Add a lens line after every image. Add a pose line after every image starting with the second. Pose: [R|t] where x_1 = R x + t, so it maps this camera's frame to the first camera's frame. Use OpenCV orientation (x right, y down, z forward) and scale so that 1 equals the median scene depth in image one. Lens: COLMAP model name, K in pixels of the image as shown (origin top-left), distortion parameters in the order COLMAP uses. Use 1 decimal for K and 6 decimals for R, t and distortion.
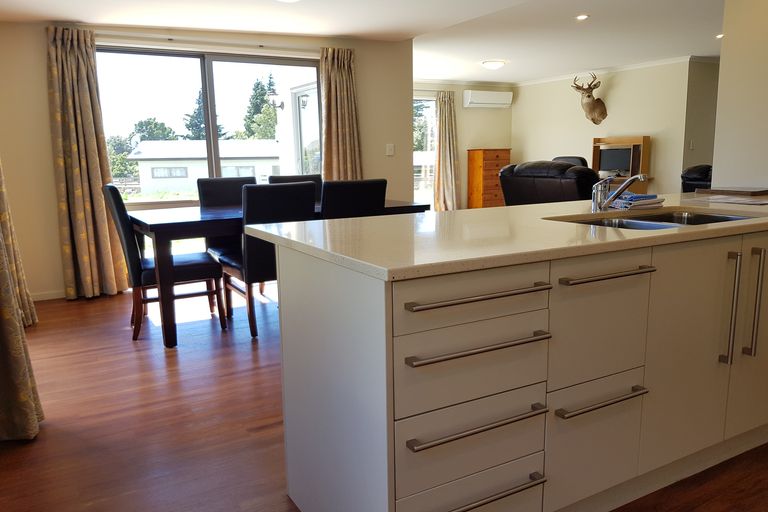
lens RADIAL K [[603.7, 0, 384.0], [0, 603.7, 256.0], [0, 0, 1]] dist [0.039159, -0.089513]
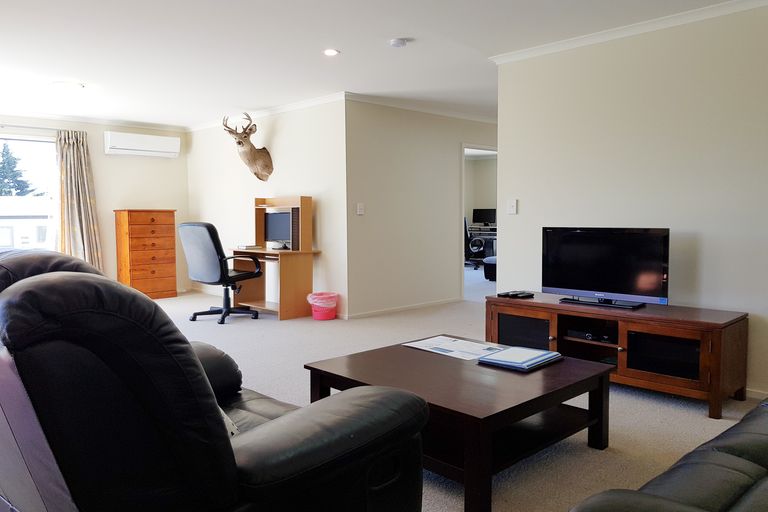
lens RADIAL K [[603.7, 0, 384.0], [0, 603.7, 256.0], [0, 0, 1]] dist [0.039159, -0.089513]
pose [[0.967464, -0.002163, 0.253001, 0.308444], [0.027642, 0.994881, -0.097196, -0.044666], [-0.251496, 0.101027, 0.962571, 0.239541]]
